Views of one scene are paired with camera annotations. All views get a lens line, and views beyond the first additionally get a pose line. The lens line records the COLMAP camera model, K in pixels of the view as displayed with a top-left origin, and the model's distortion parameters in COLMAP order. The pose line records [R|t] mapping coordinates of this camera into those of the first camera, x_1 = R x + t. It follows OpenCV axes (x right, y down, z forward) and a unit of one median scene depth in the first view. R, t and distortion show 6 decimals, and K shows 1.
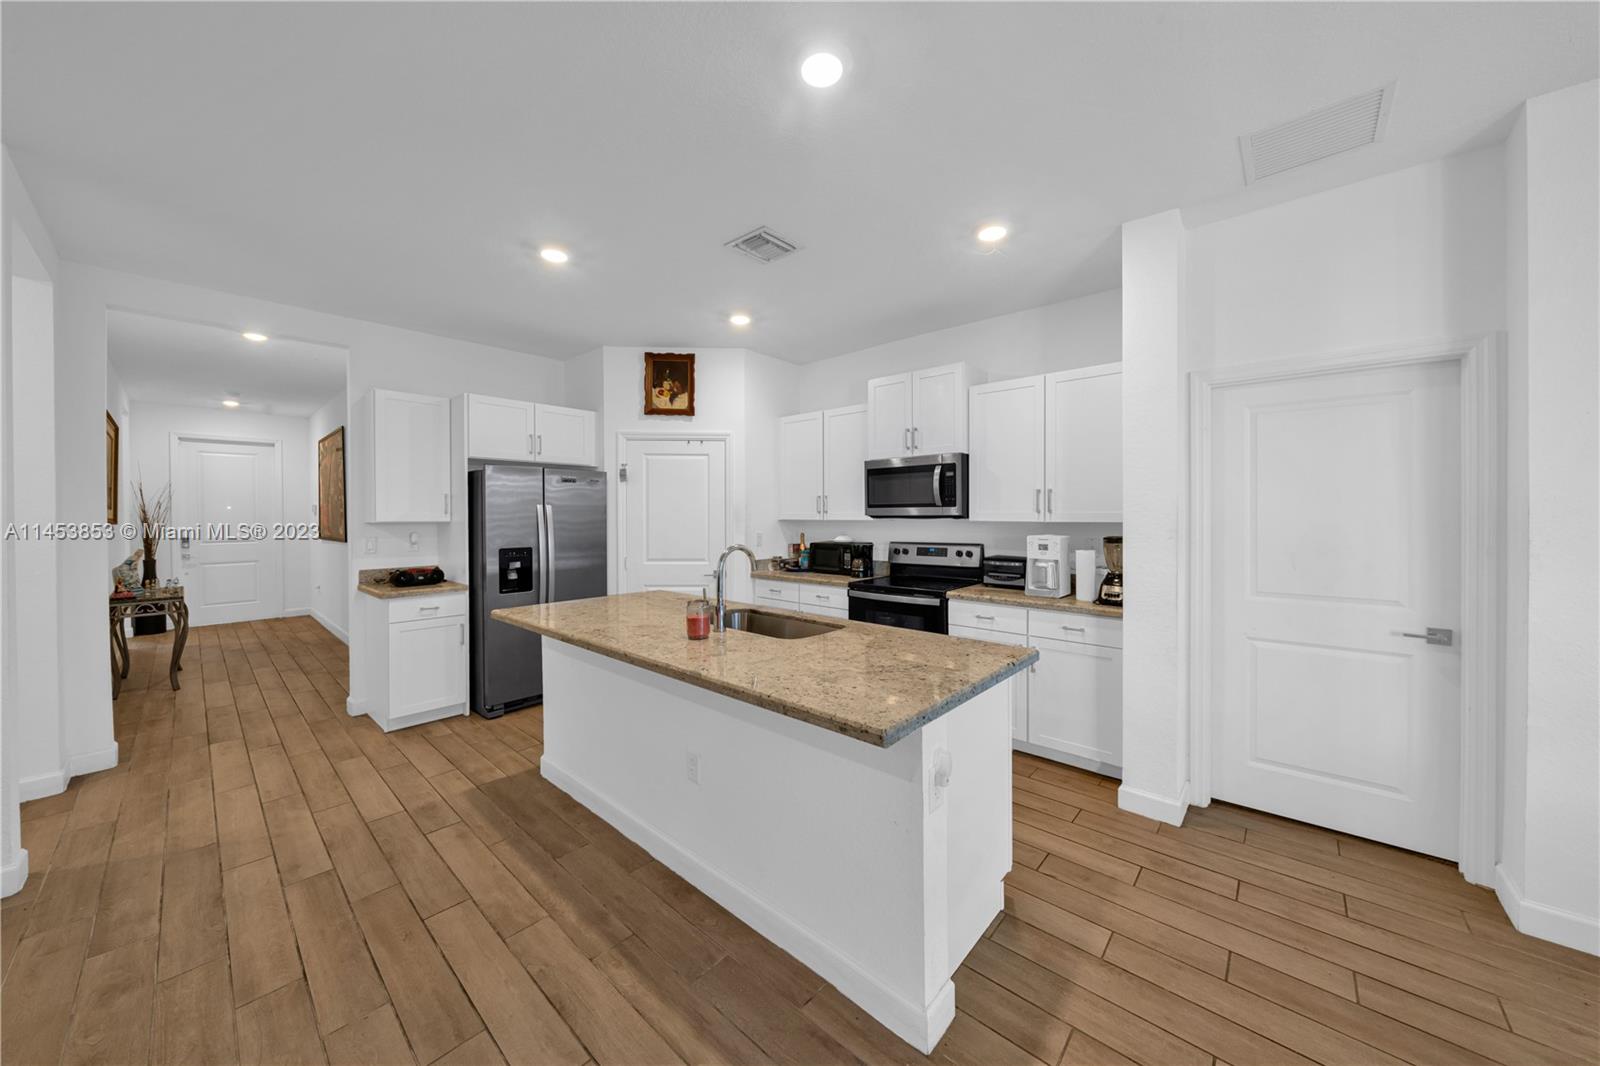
lens RADIAL K [[545.4, 0, 801.5], [0, 545.4, 517.5], [0, 0, 1]] dist [-0.006971, -0.000089]
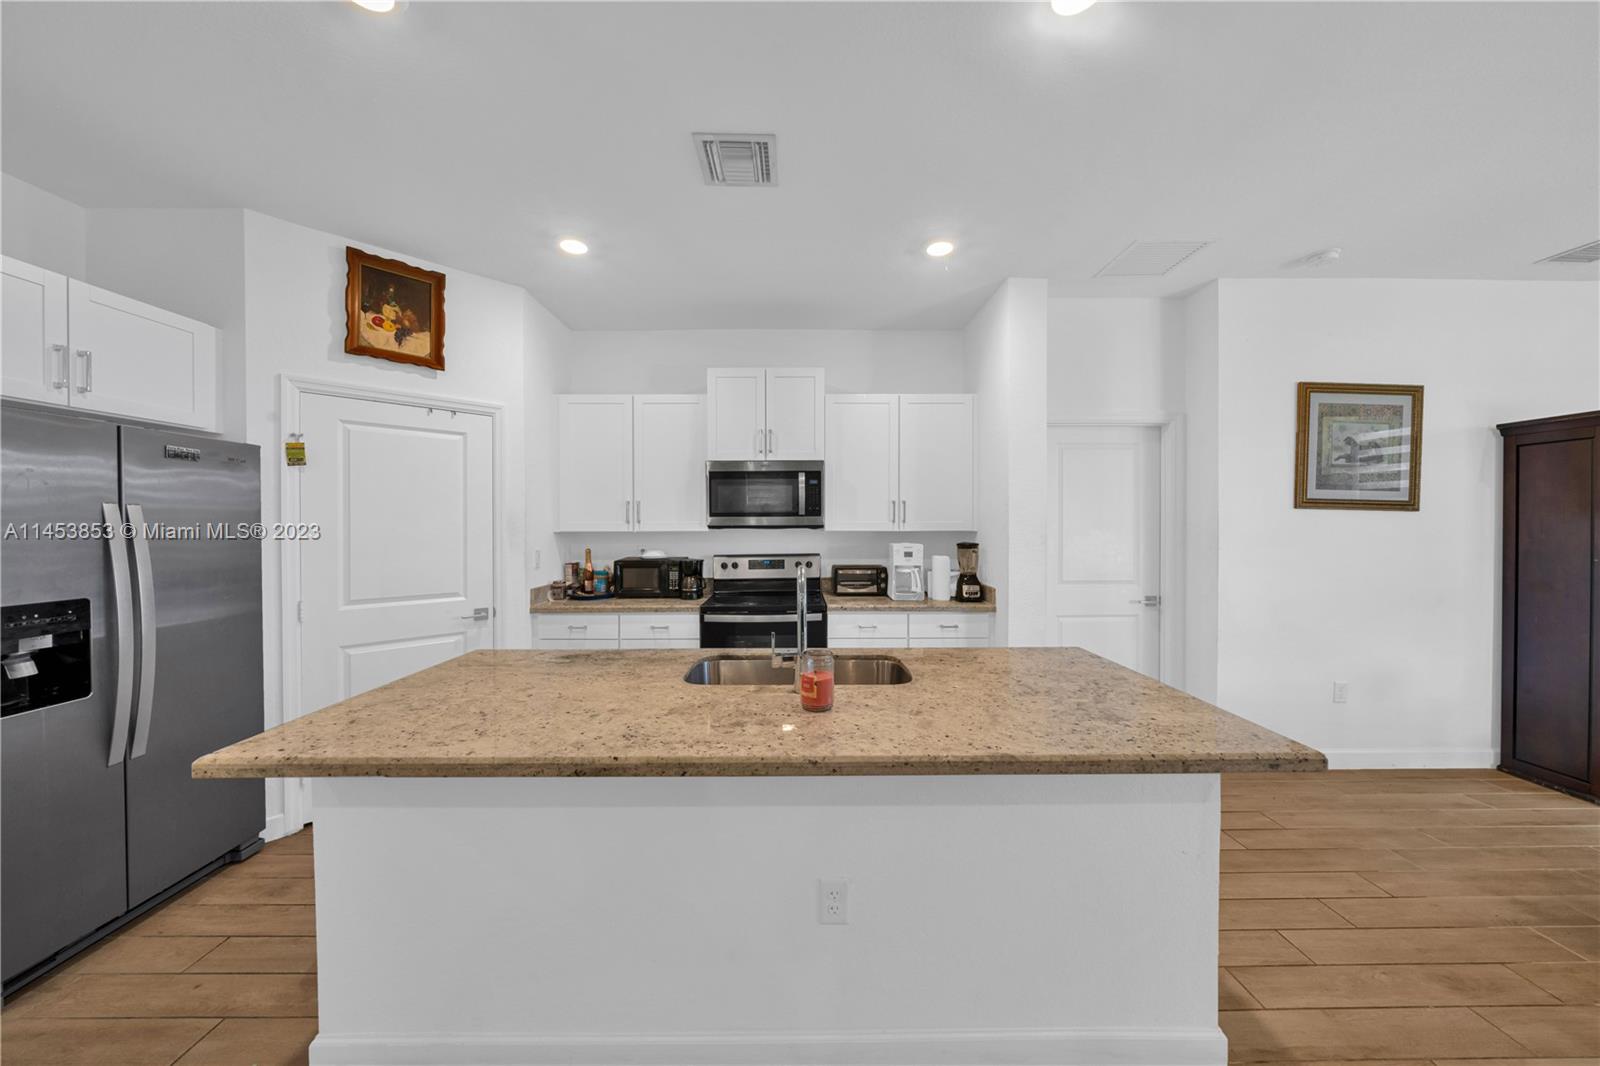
lens RADIAL K [[545.4, 0, 802.6], [0, 545.4, 526.6], [0, 0, 1]] dist [-0.006971, -0.000089]
pose [[0.745621, -0.004370, 0.666356, -0.342797], [0.005067, 0.999987, 0.000888, -0.001896], [-0.666351, 0.002714, 0.745633, 0.269540]]
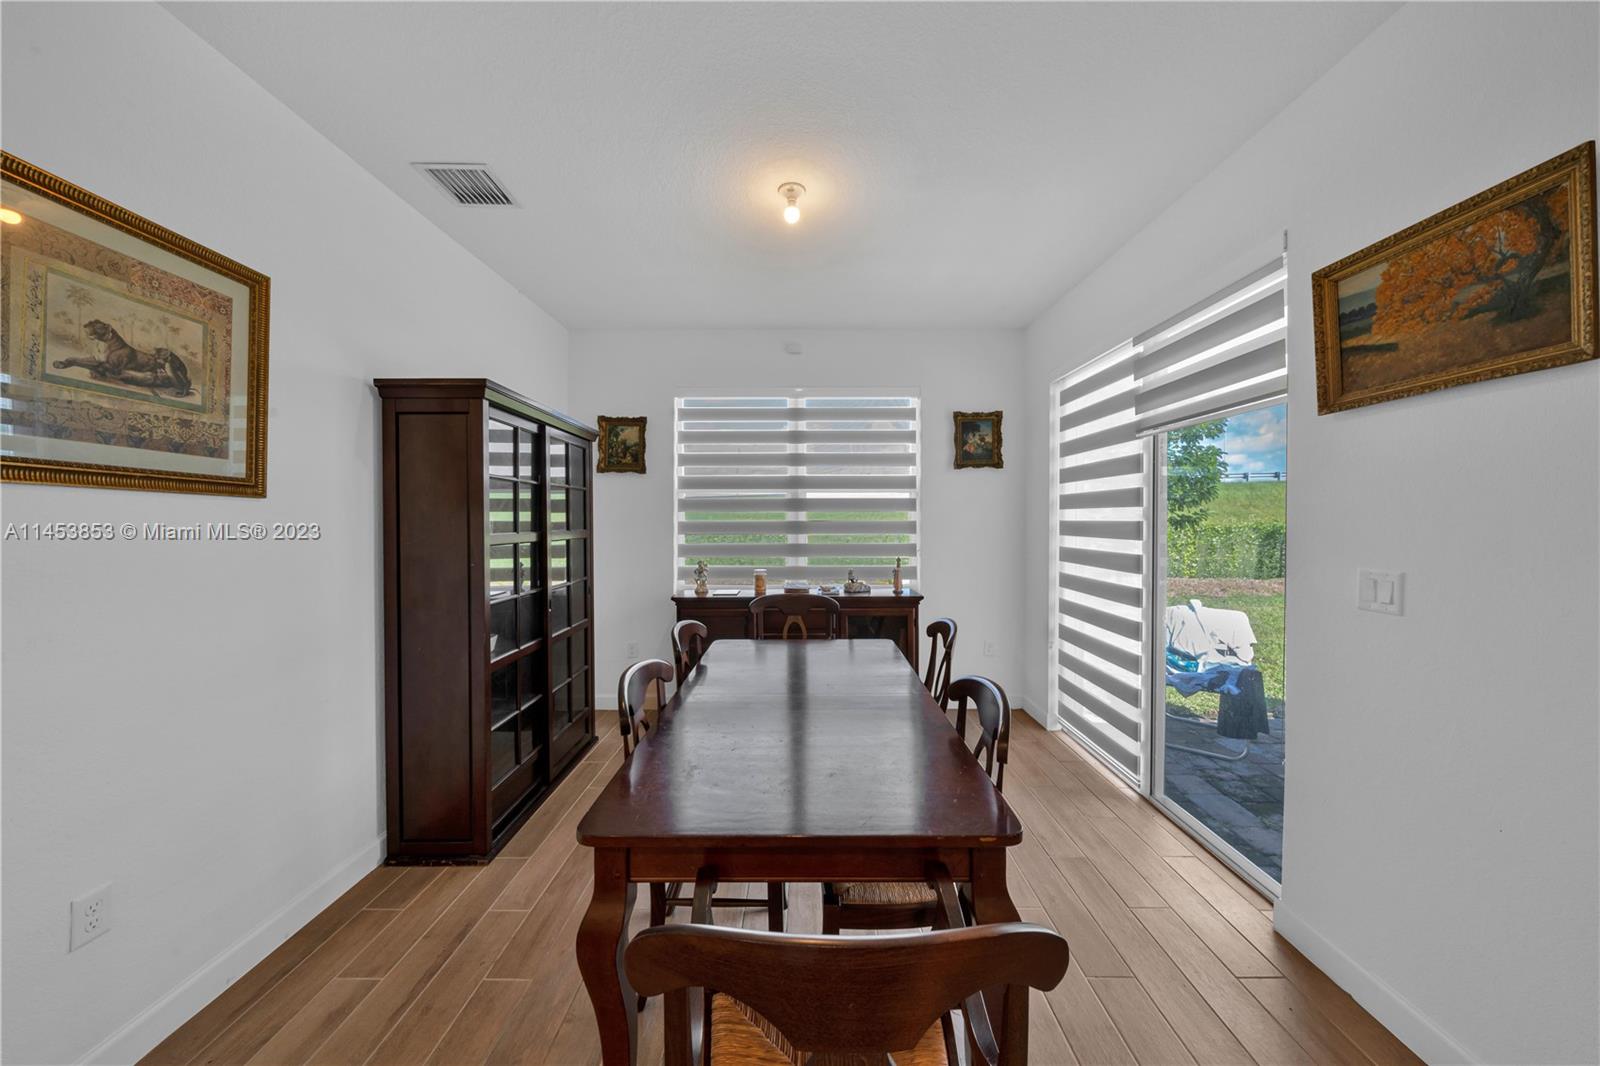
lens RADIAL K [[545.4, 0, 801.4], [0, 545.4, 523.9], [0, 0, 1]] dist [-0.006971, -0.000089]
pose [[-0.656809, -0.007232, 0.754023, 0.215444], [0.006291, 0.999867, 0.015069, -0.001898], [-0.754031, 0.014641, -0.656675, 0.219012]]
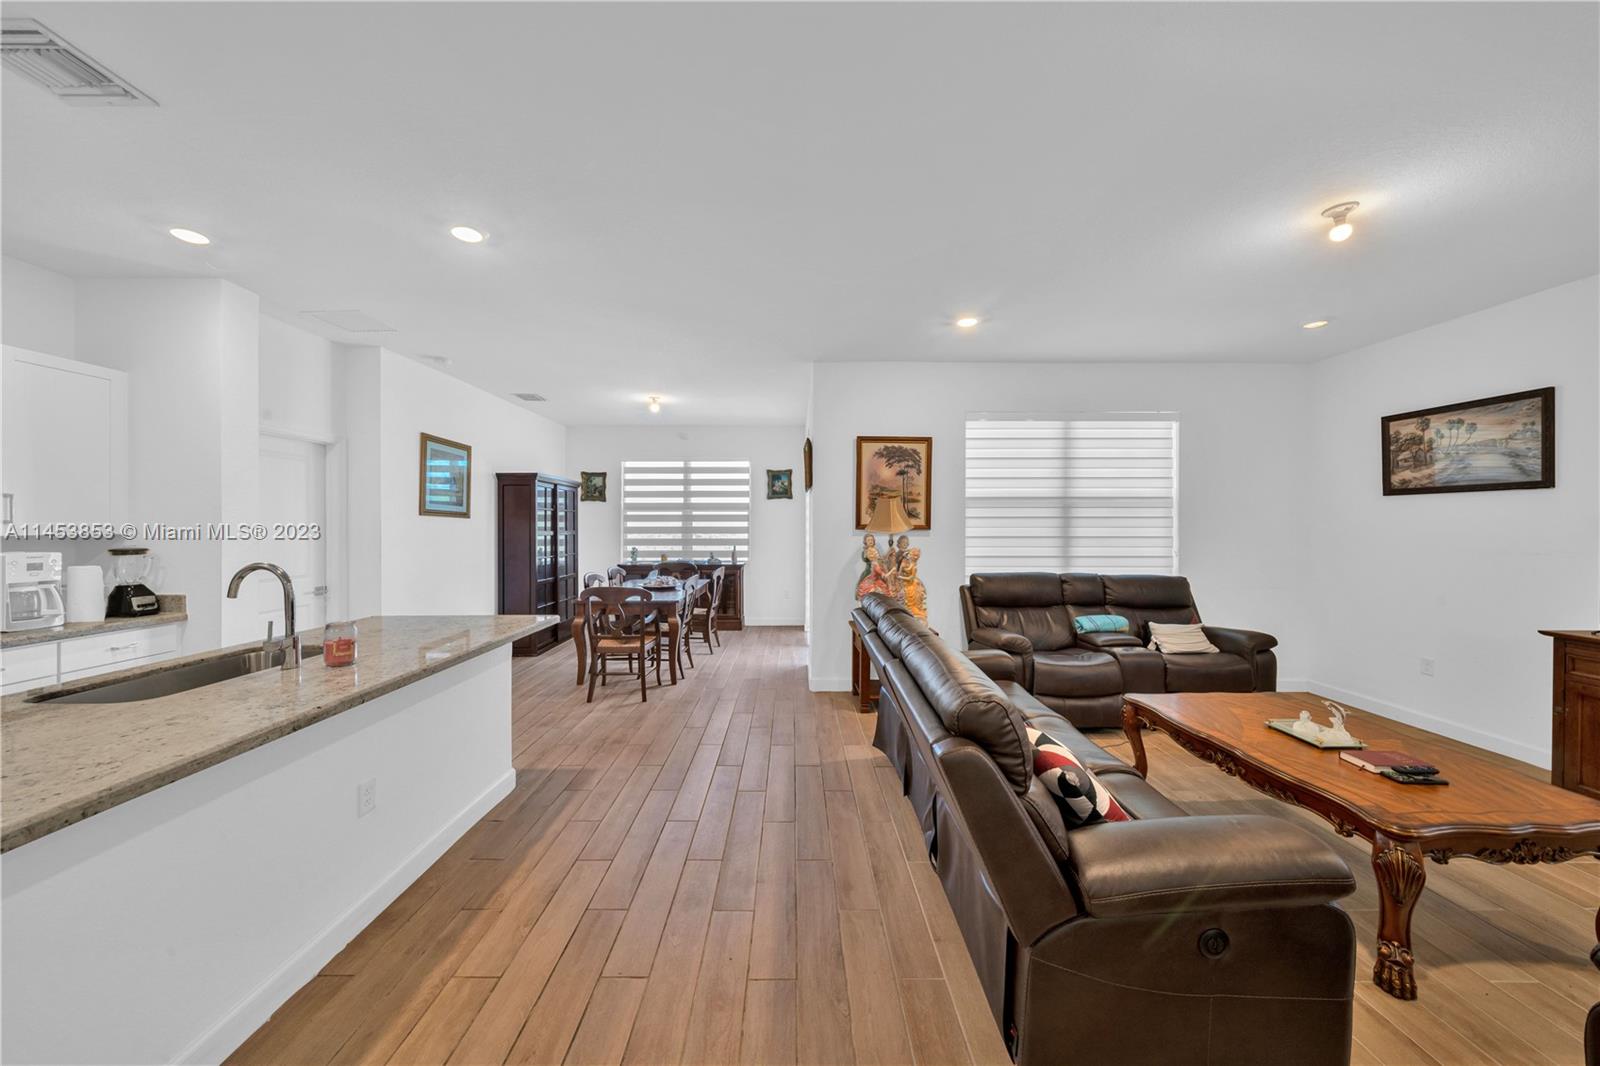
lens RADIAL K [[545.4, 0, 788.7], [0, 545.4, 527.3], [0, 0, 1]] dist [-0.006971, -0.000089]
pose [[-0.655613, -0.001053, 0.755096, -0.703822], [0.007336, 0.999943, 0.007764, -0.001497], [-0.755061, 0.010630, -0.655568, 0.545806]]
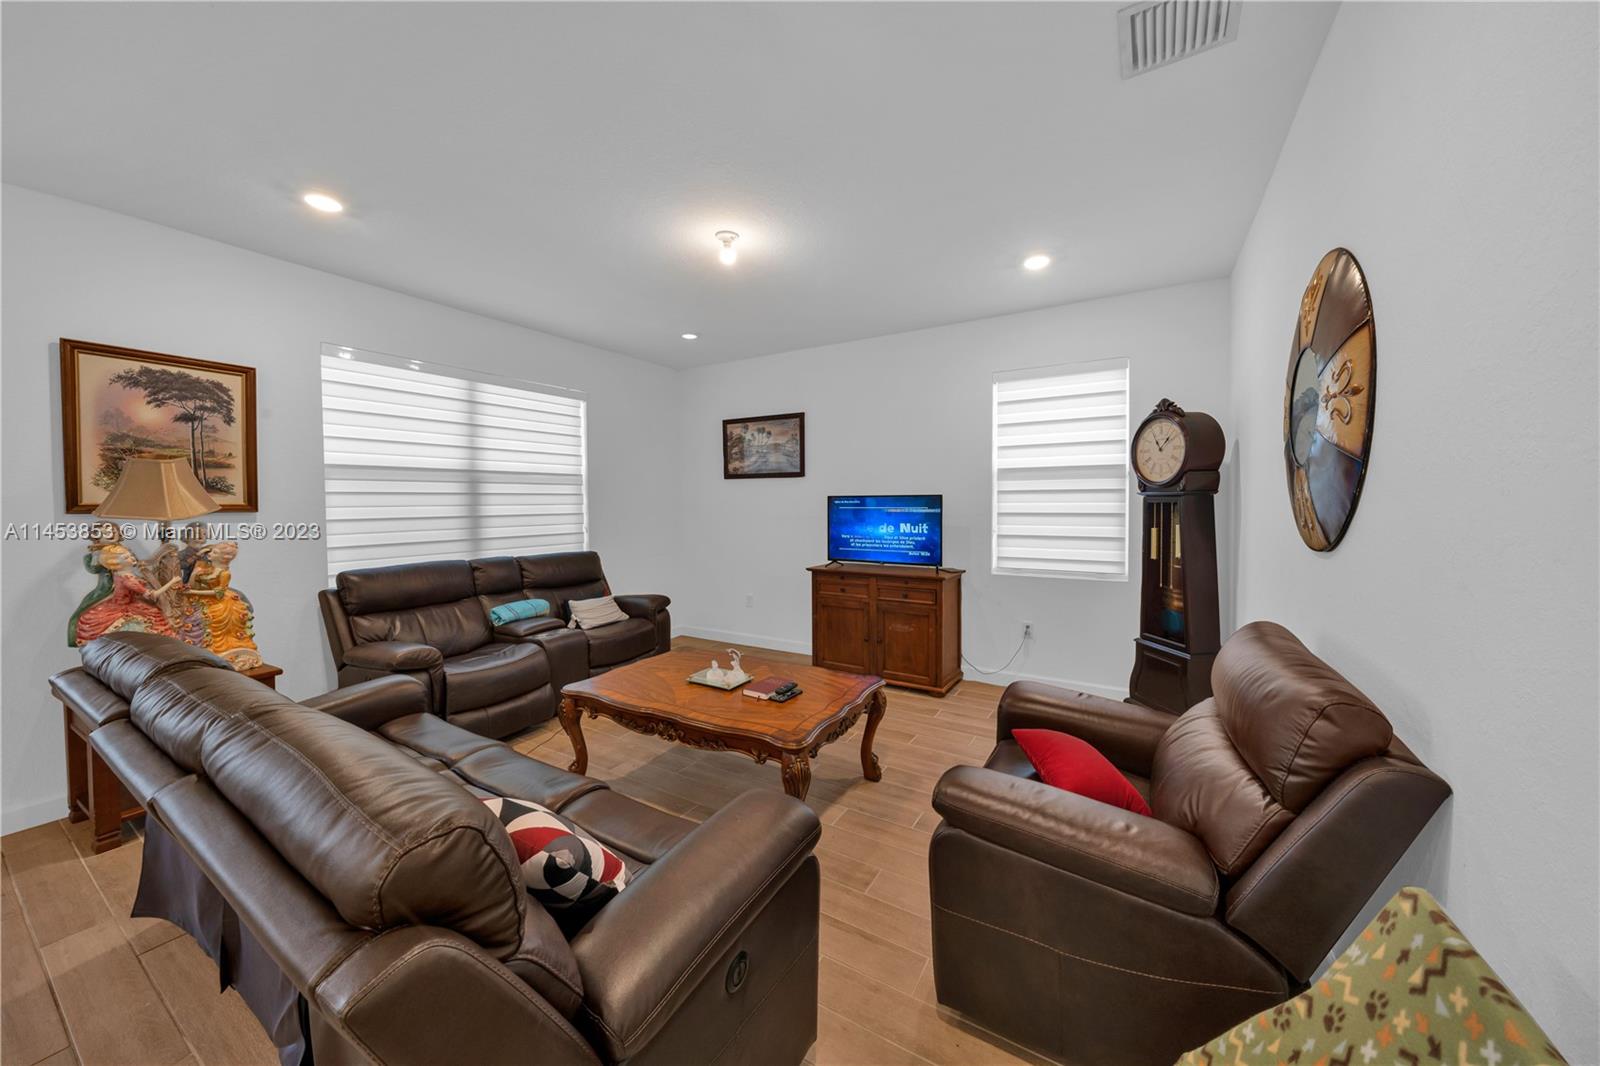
lens RADIAL K [[545.4, 0, 819.7], [0, 545.4, 516.3], [0, 0, 1]] dist [-0.006971, -0.000089]
pose [[-0.978054, 0.015189, -0.207795, -0.630111], [0.007437, 0.999249, 0.038036, -0.001281], [0.208217, 0.035656, -0.977433, 0.450012]]
